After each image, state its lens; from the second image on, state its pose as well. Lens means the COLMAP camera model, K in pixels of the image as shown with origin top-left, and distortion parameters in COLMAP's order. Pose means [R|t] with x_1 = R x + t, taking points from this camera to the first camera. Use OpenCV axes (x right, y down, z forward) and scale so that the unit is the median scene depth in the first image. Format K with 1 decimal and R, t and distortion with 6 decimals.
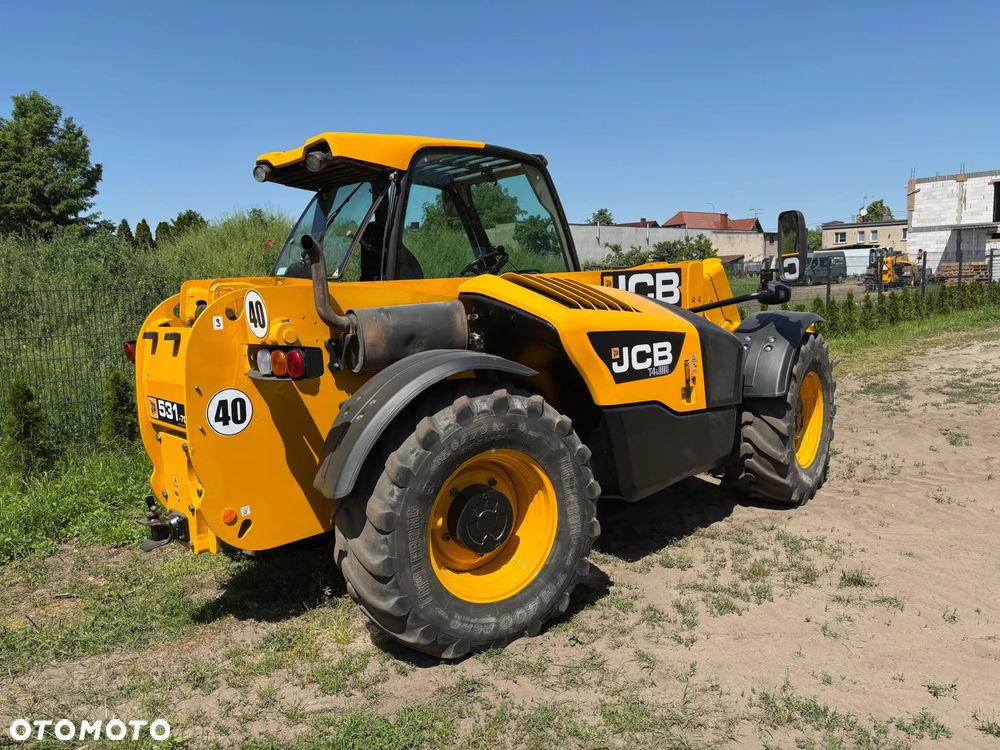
lens RADIAL K [[742.6, 0, 500.0], [0, 742.6, 375.0], [0, 0, 1]] dist [0.012047, -0.006545]
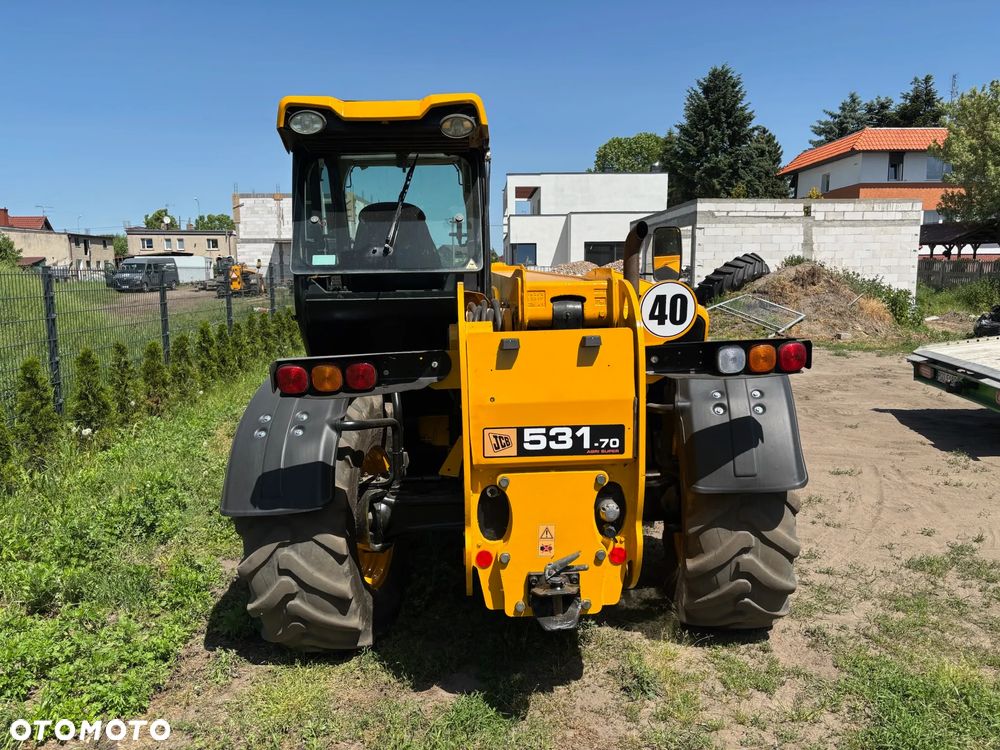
lens RADIAL K [[752.8, 0, 501.7], [0, 752.8, 362.9], [0, 0, 1]] dist [0.025689, -0.010498]
pose [[0.645990, -0.067307, 0.760373, -0.916922], [0.087795, 0.996046, 0.013580, -0.039127], [-0.758280, 0.057985, 0.649345, 0.462777]]
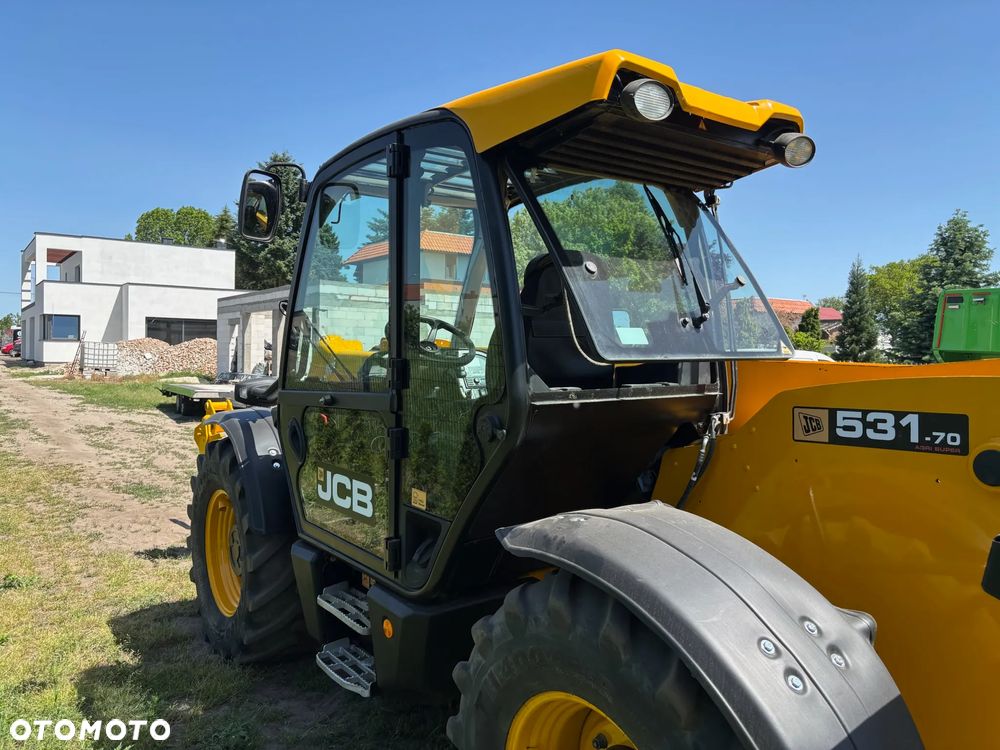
lens RADIAL K [[752.8, 0, 501.7], [0, 752.8, 362.9], [0, 0, 1]] dist [0.025689, -0.010498]
pose [[0.109156, 0.021553, 0.993791, -0.884558], [0.108815, 0.993497, -0.033498, -0.140499], [-0.988051, 0.111796, 0.106101, 1.208625]]
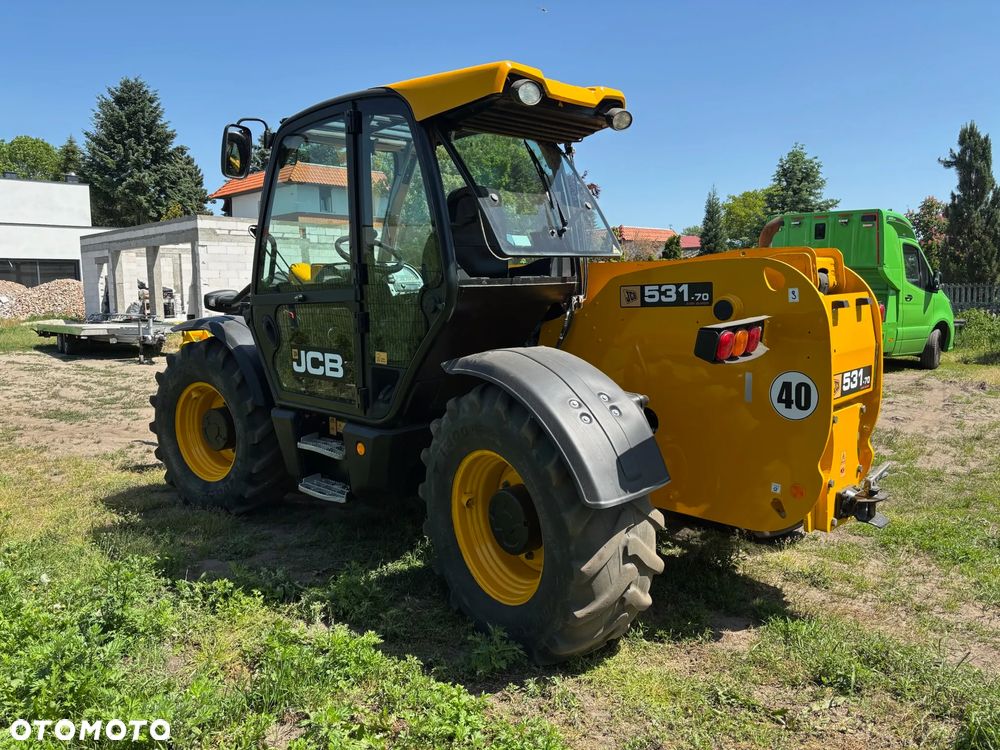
lens RADIAL K [[755.4, 0, 489.8], [0, 755.4, 372.2], [0, 0, 1]] dist [0.011713, -0.005694]
pose [[-0.036125, -0.077549, 0.996334, -1.202195], [0.141201, 0.986587, 0.081910, -0.096334], [-0.989322, 0.143642, -0.024690, 1.247894]]
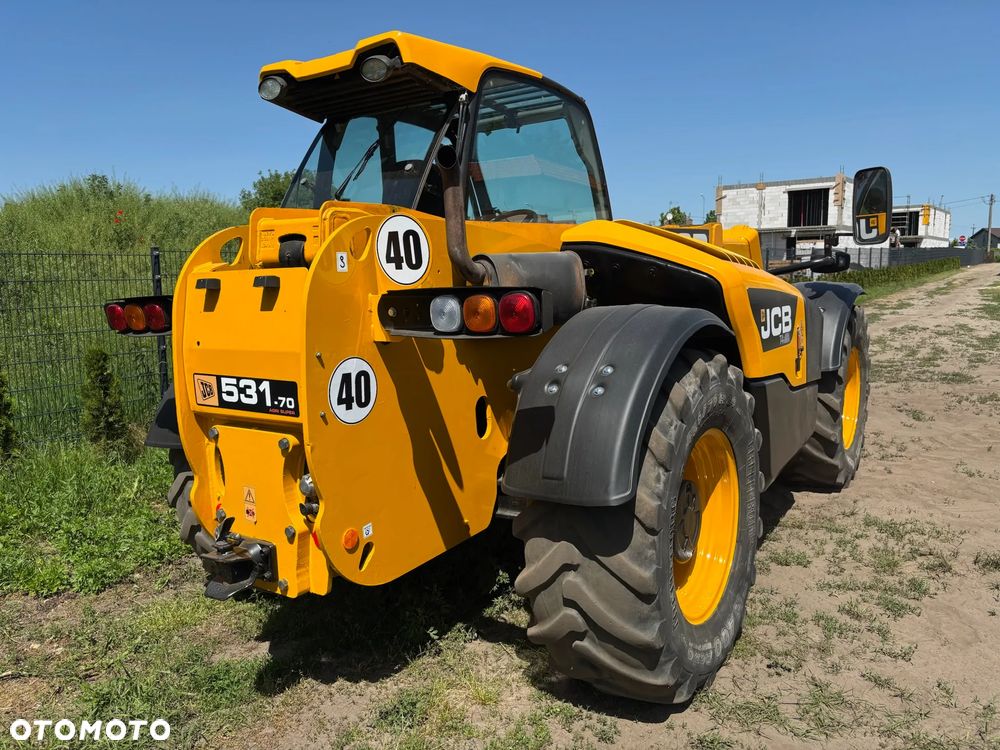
lens RADIAL K [[752.8, 0, 501.7], [0, 752.8, 362.9], [0, 0, 1]] dist [0.025689, -0.010498]
pose [[0.972267, -0.014814, 0.233402, -0.325960], [0.017949, 0.999775, -0.011315, 0.028328], [-0.233182, 0.015191, 0.972314, 0.229049]]
